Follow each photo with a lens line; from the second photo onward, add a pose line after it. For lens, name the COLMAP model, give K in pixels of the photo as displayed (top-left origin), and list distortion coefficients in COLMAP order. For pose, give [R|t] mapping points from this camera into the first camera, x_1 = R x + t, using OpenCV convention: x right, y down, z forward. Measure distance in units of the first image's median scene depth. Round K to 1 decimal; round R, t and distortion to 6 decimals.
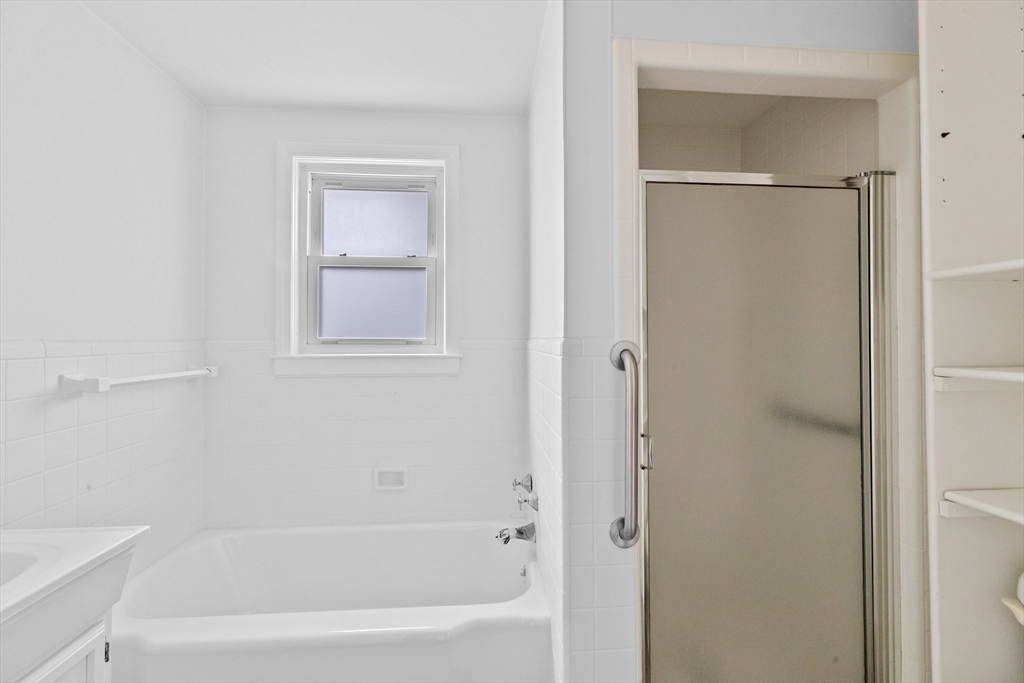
lens RADIAL K [[457.6, 0, 513.4], [0, 457.6, 336.8], [0, 0, 1]] dist [0.005714, -0.001601]
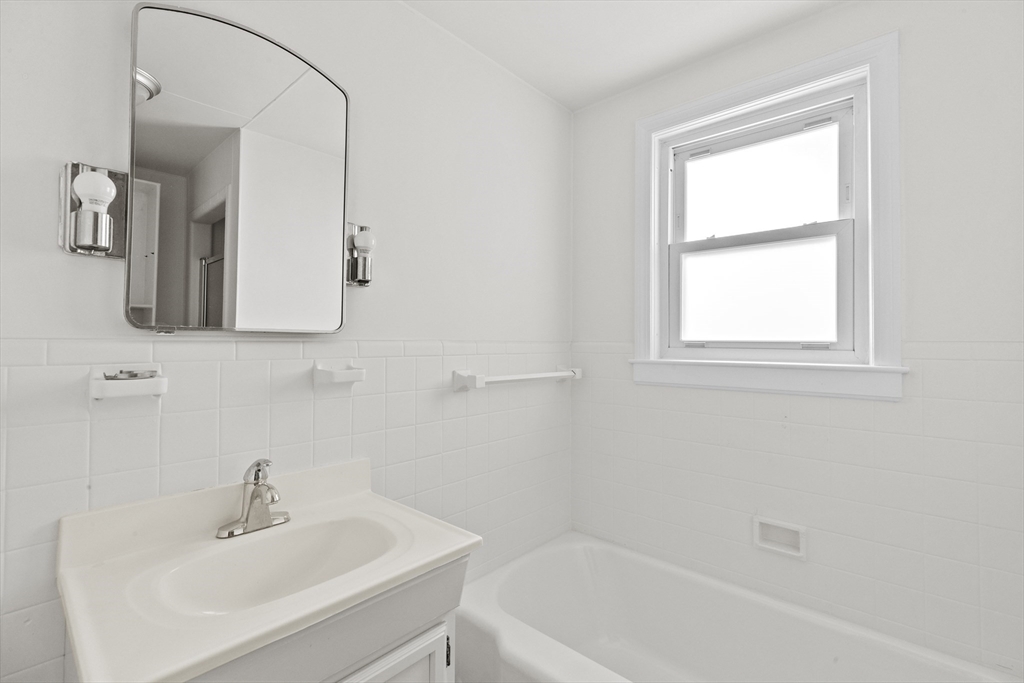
lens RADIAL K [[457.6, 0, 511.2], [0, 457.6, 333.4], [0, 0, 1]] dist [0.005714, -0.001601]
pose [[0.691092, -0.010943, -0.722684, -0.036882], [-0.002595, 0.999841, -0.017622, 0.006288], [0.722762, 0.014054, 0.690954, 0.207300]]
